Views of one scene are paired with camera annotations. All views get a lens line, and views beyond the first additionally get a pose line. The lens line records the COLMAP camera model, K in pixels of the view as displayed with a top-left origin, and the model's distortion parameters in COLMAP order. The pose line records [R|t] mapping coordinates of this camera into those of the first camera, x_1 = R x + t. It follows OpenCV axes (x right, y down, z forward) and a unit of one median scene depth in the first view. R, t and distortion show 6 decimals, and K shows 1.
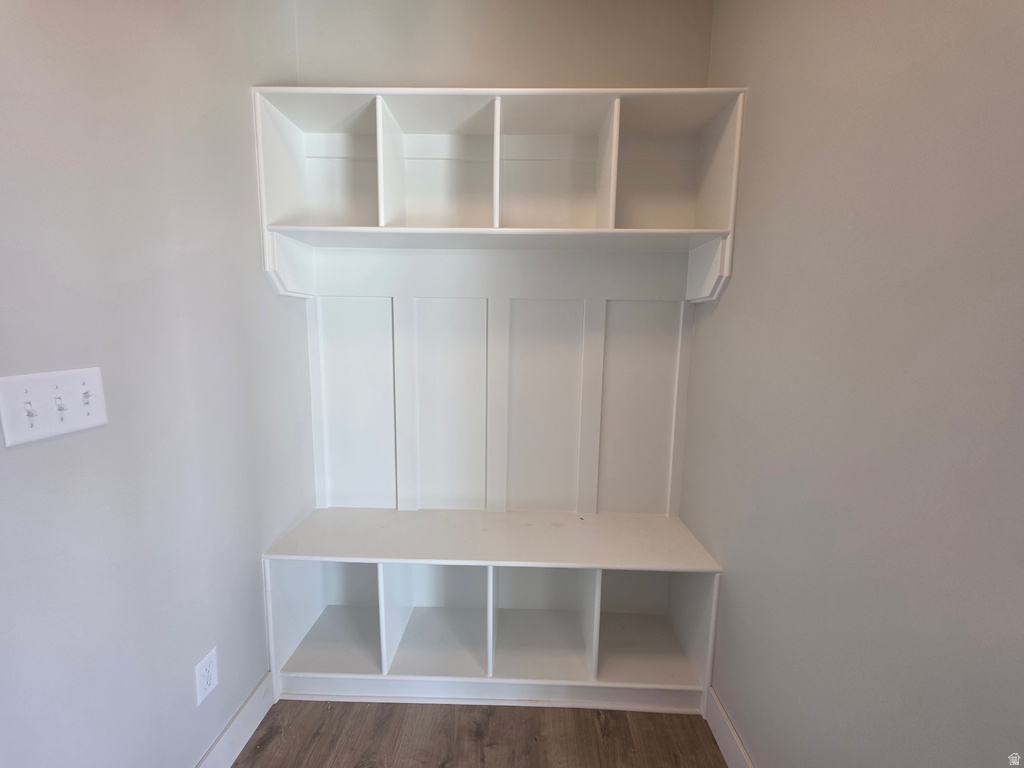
lens RADIAL K [[406.4, 0, 512.0], [0, 406.4, 384.0], [0, 0, 1]] dist [0.001187, 0.000457]
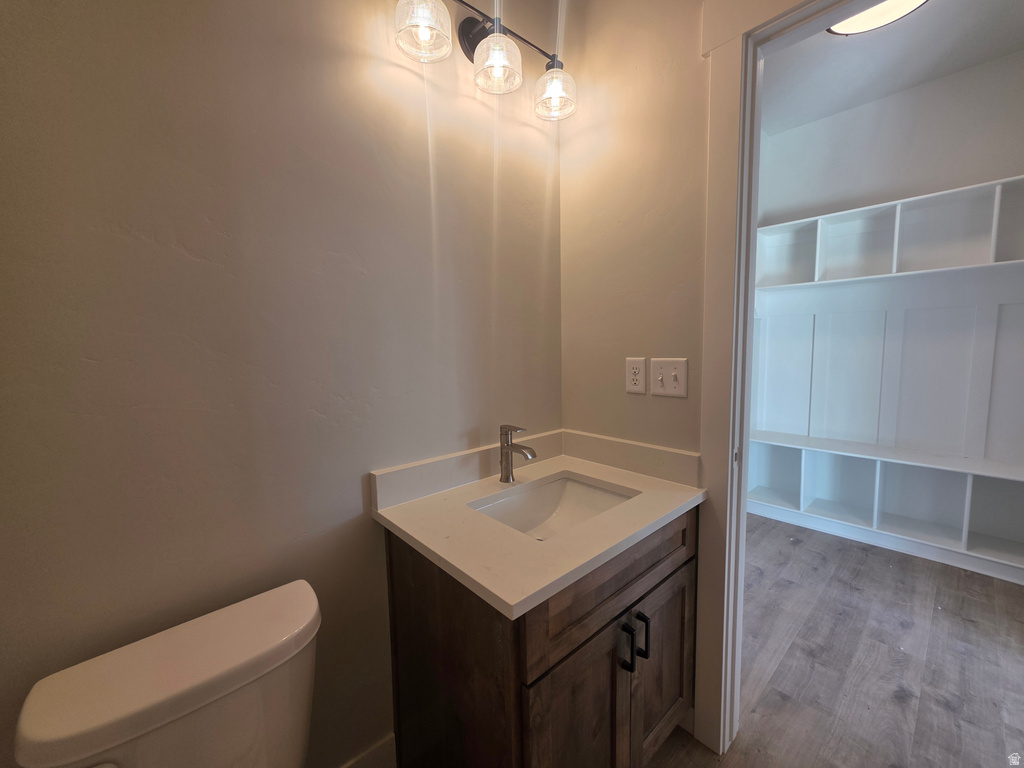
lens RADIAL K [[406.4, 0, 512.0], [0, 406.4, 384.0], [0, 0, 1]] dist [0.001187, 0.000457]
pose [[0.686551, 0.040992, -0.725925, 0.121277], [-0.066316, 0.997778, -0.006375, 0.219676], [0.724051, 0.052517, 0.687744, -1.366937]]
